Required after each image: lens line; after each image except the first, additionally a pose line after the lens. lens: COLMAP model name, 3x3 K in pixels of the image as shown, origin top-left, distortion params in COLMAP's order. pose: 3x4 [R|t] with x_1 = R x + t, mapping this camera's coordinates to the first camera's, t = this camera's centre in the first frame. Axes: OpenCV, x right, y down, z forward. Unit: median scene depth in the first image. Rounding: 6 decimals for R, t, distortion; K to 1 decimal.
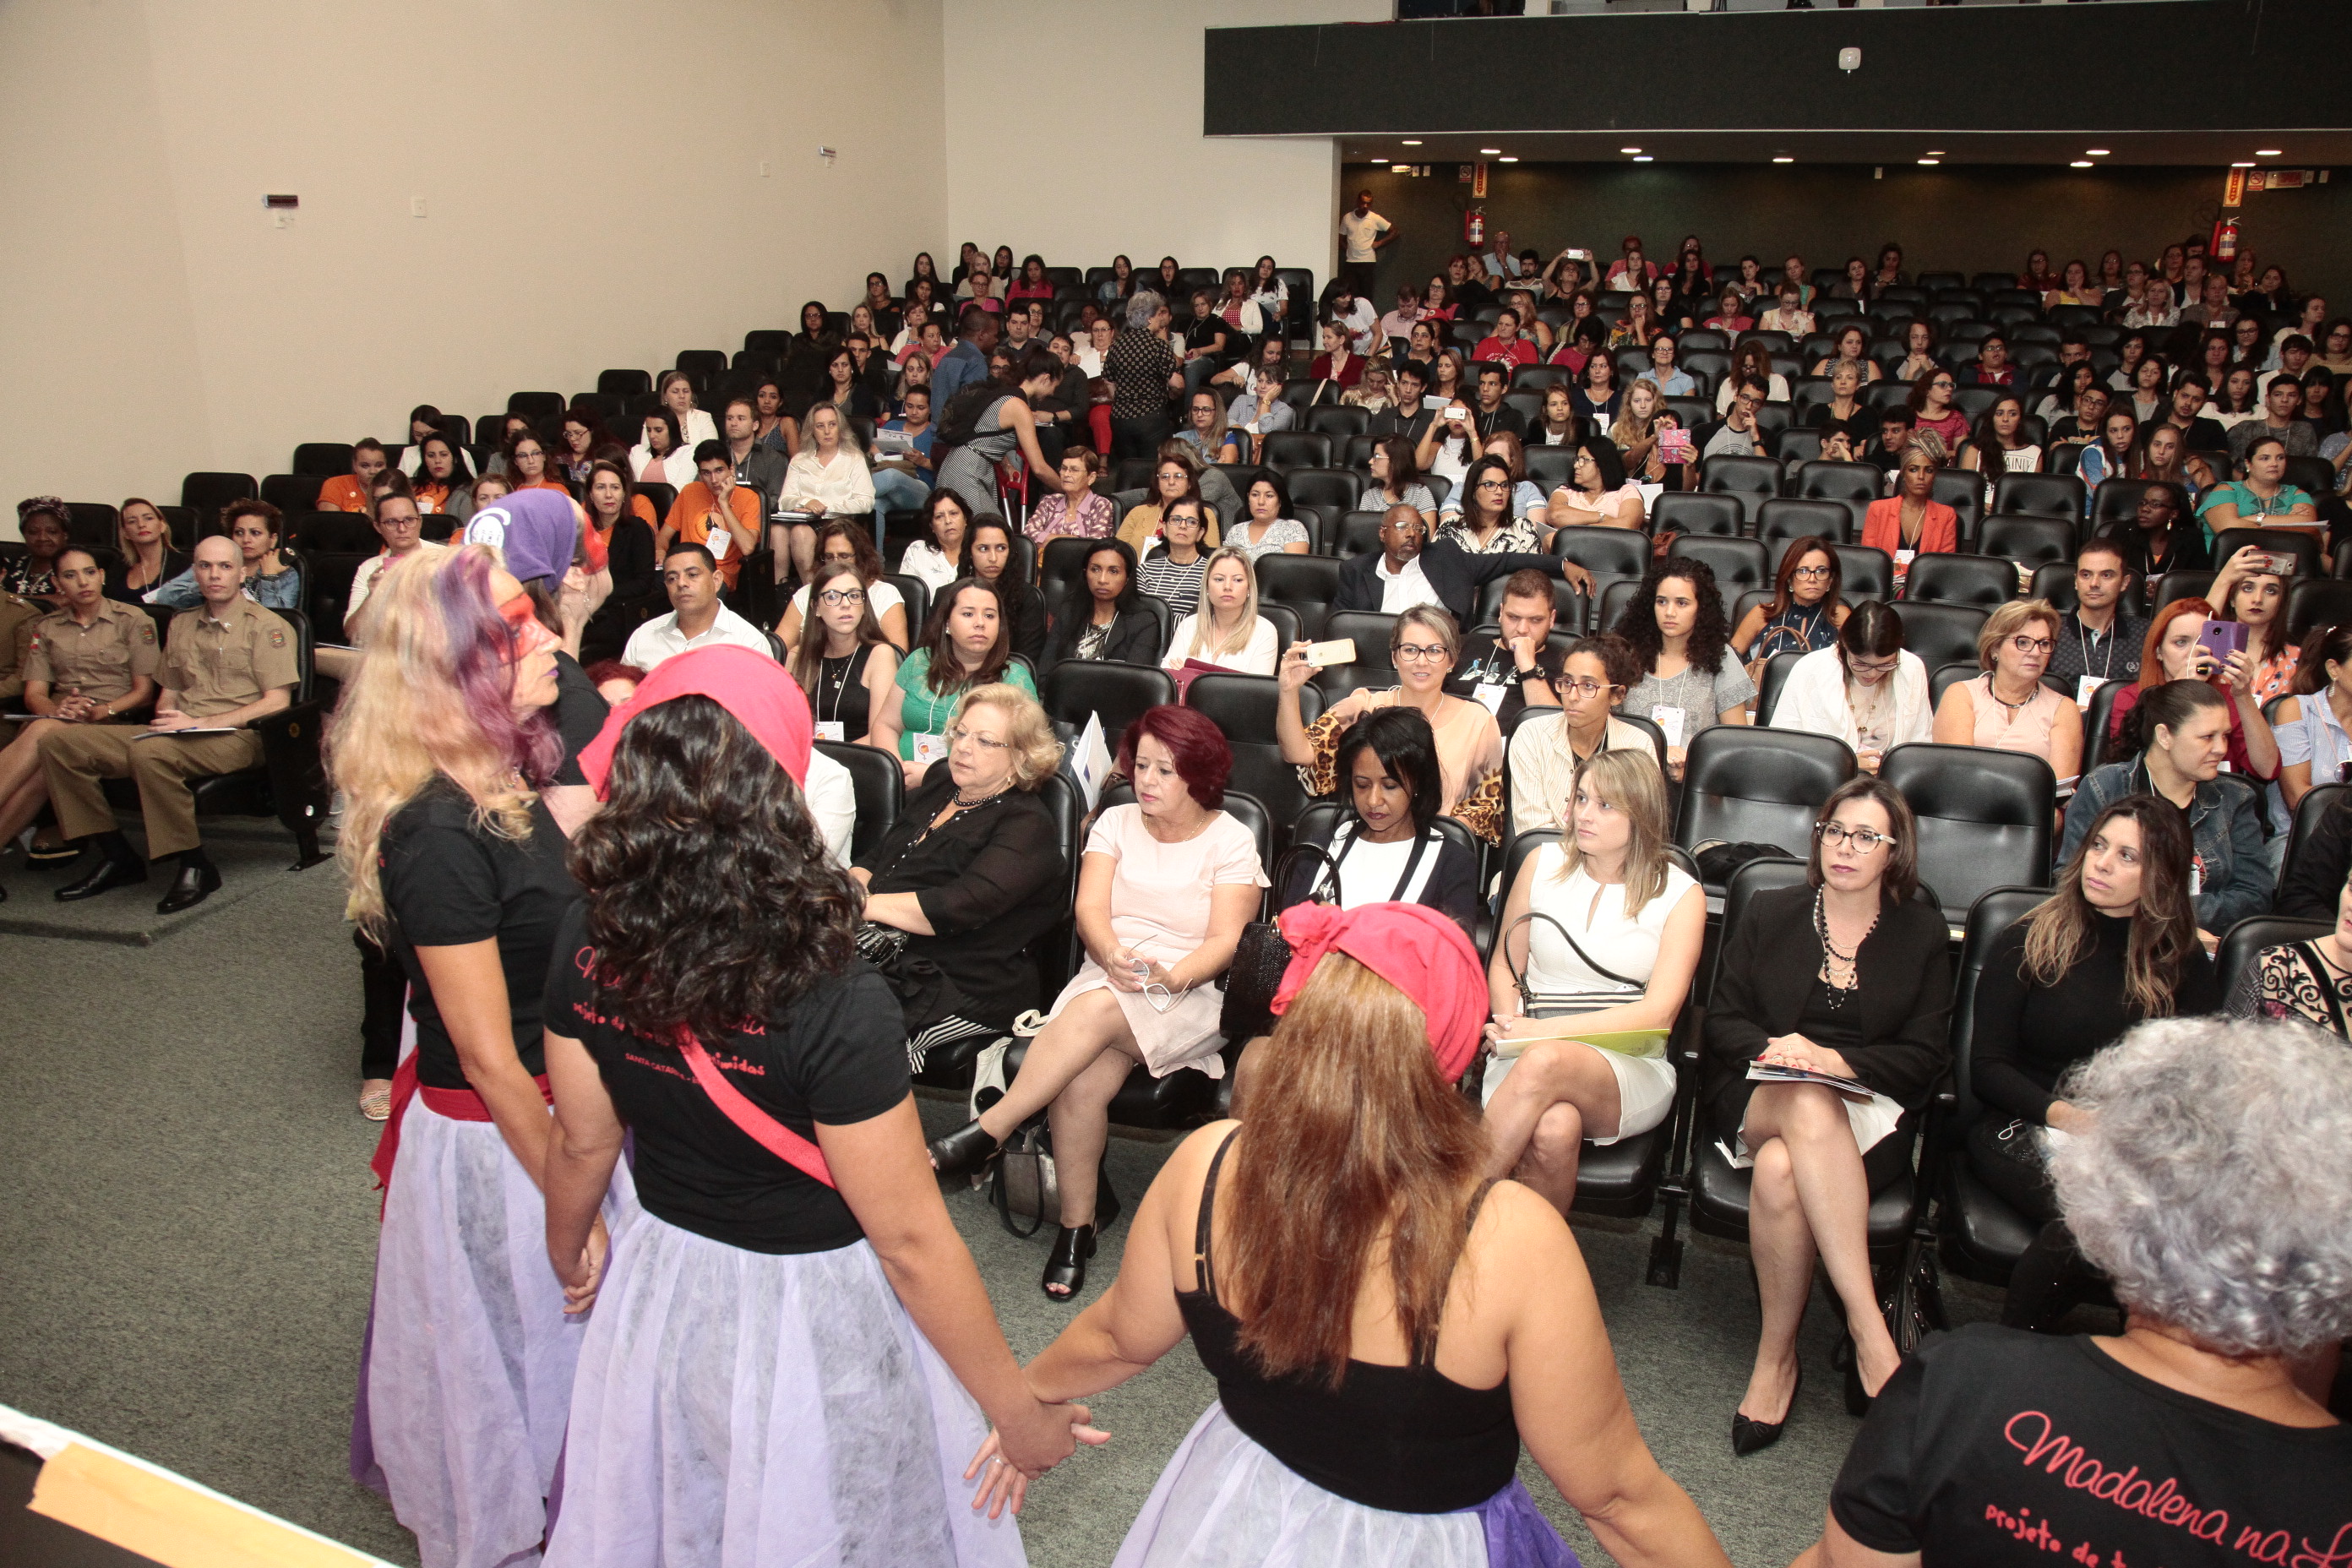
lens RADIAL K [[1619.8, 0, 1169.7], [0, 1619.8, 786.8], [0, 0, 1]] dist [-0.124136, 0.065903]
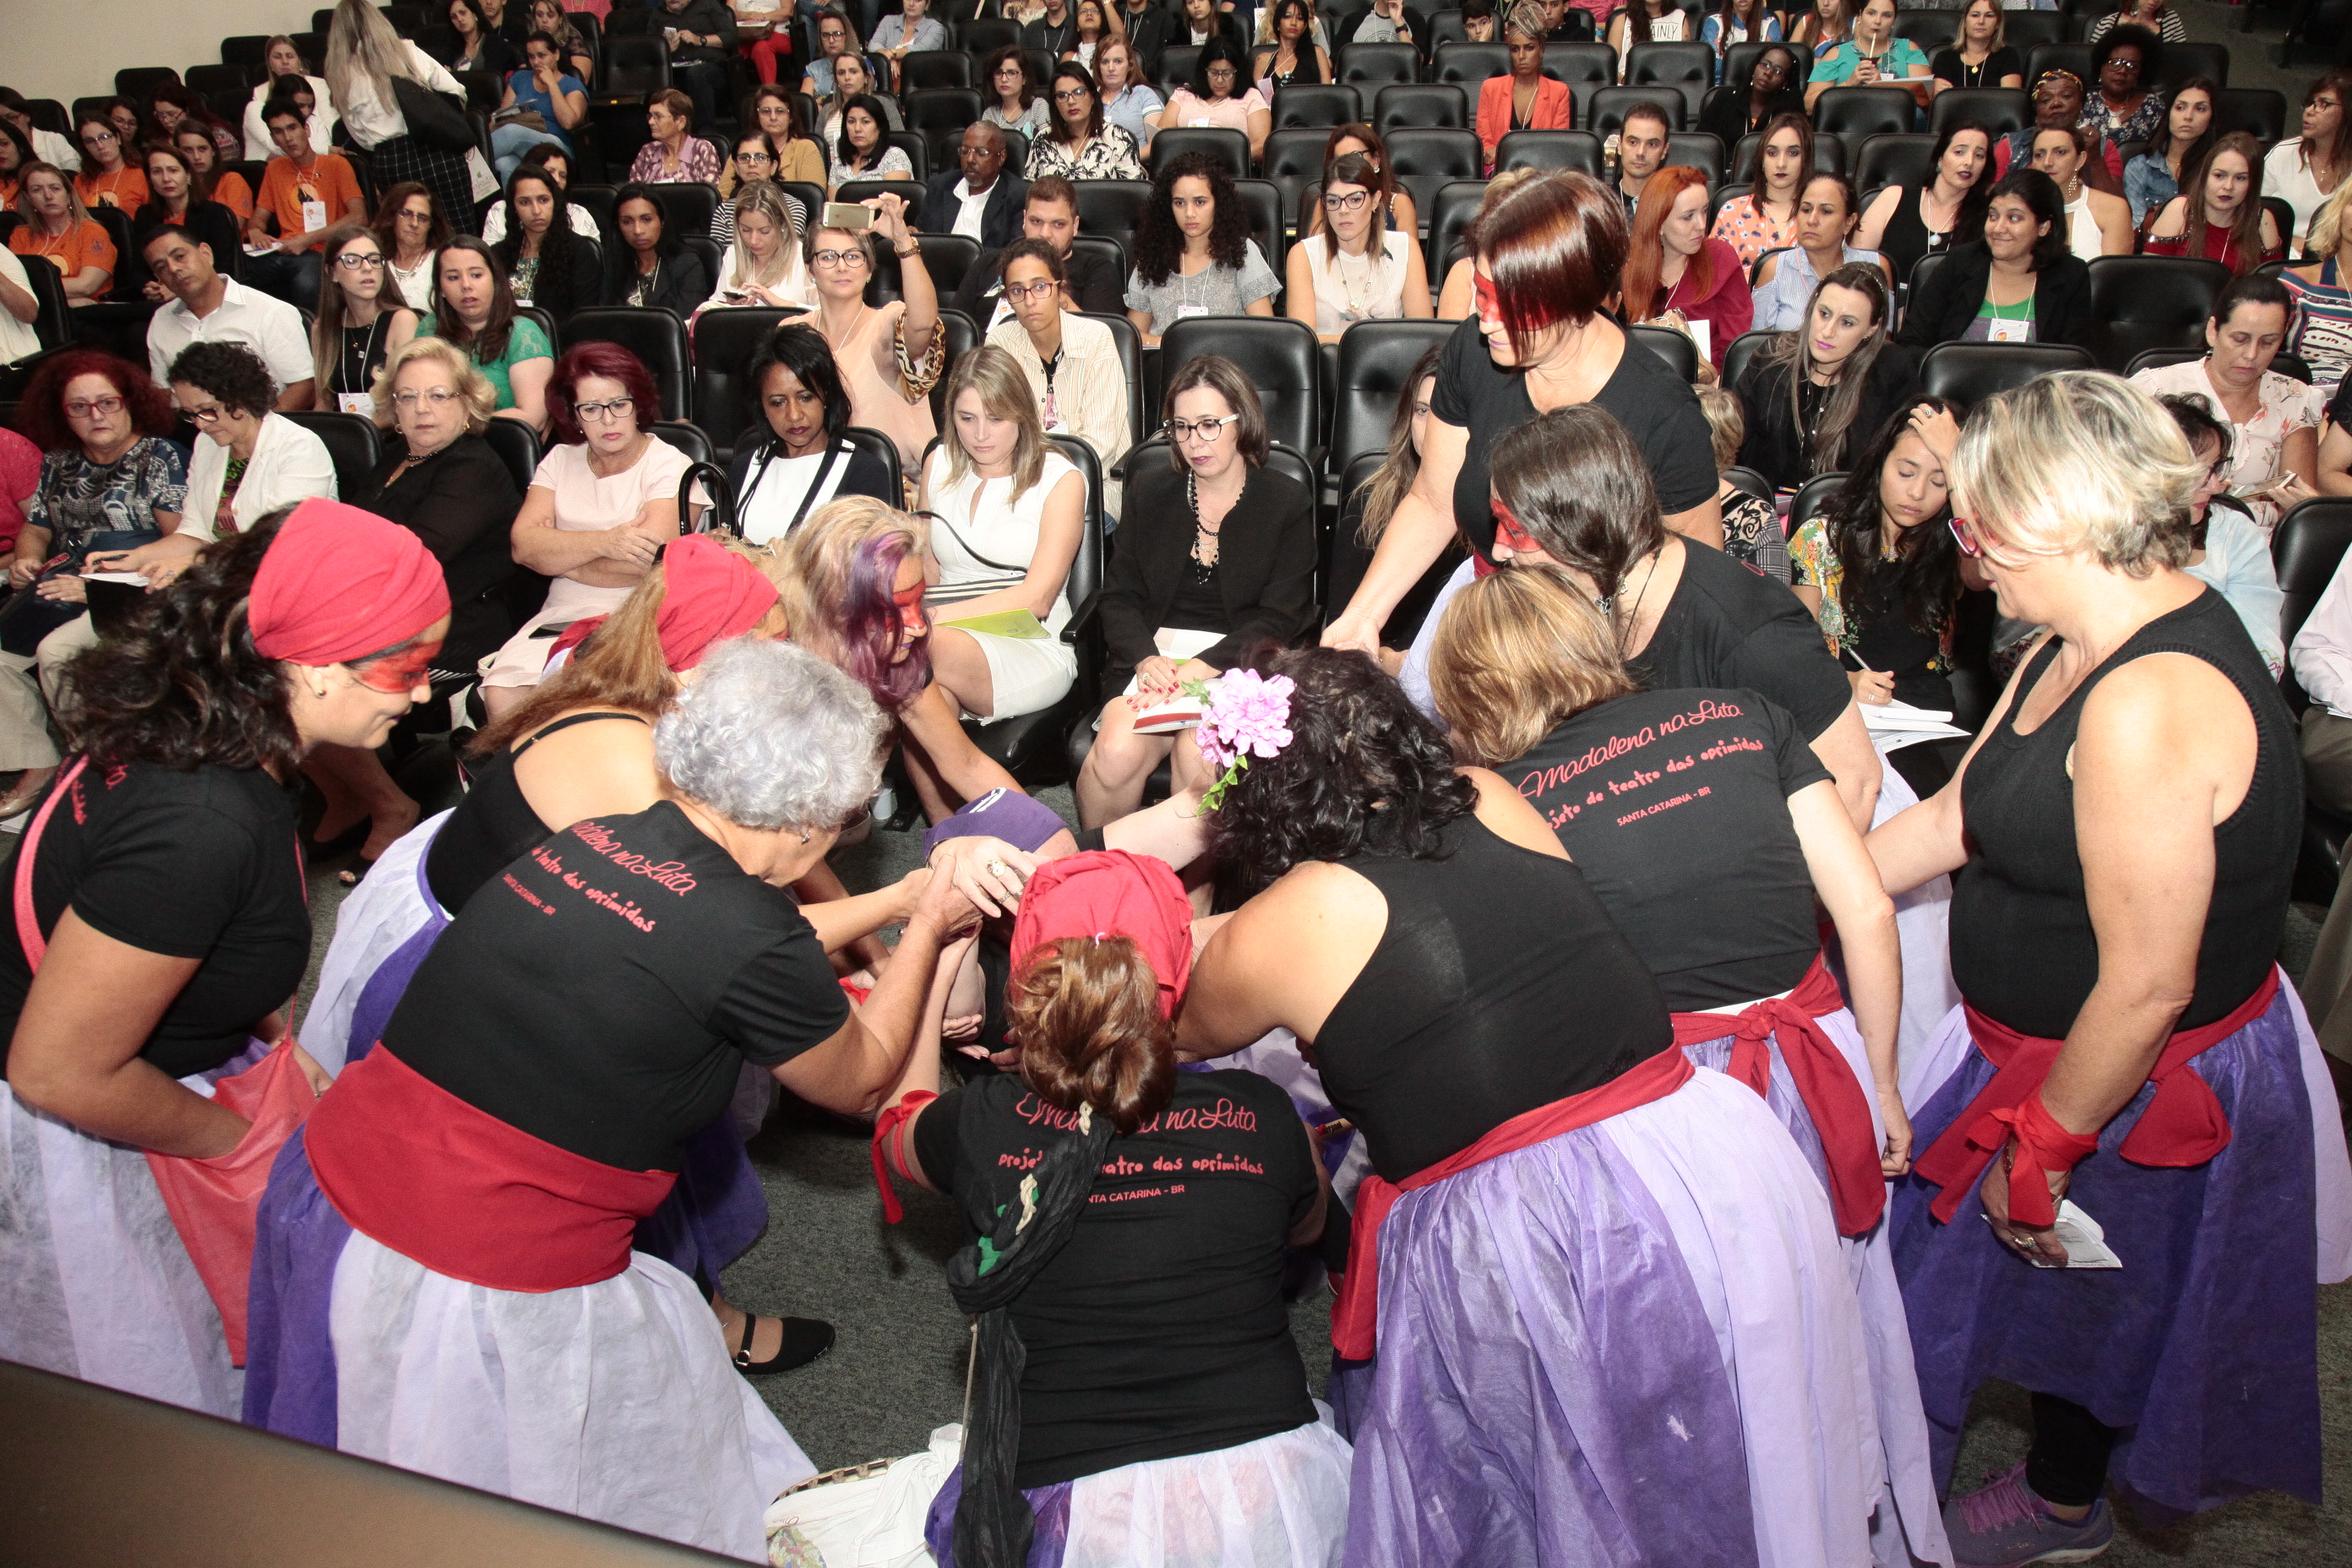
lens RADIAL K [[1619.8, 0, 1178.7], [0, 1619.8, 792.3], [0, 0, 1]] dist [-0.124136, 0.065903]
pose [[0.996028, -0.081897, 0.034957, 0.242438], [0.072126, 0.972227, 0.222650, 0.023719], [-0.052221, -0.219244, 0.974272, -0.066338]]
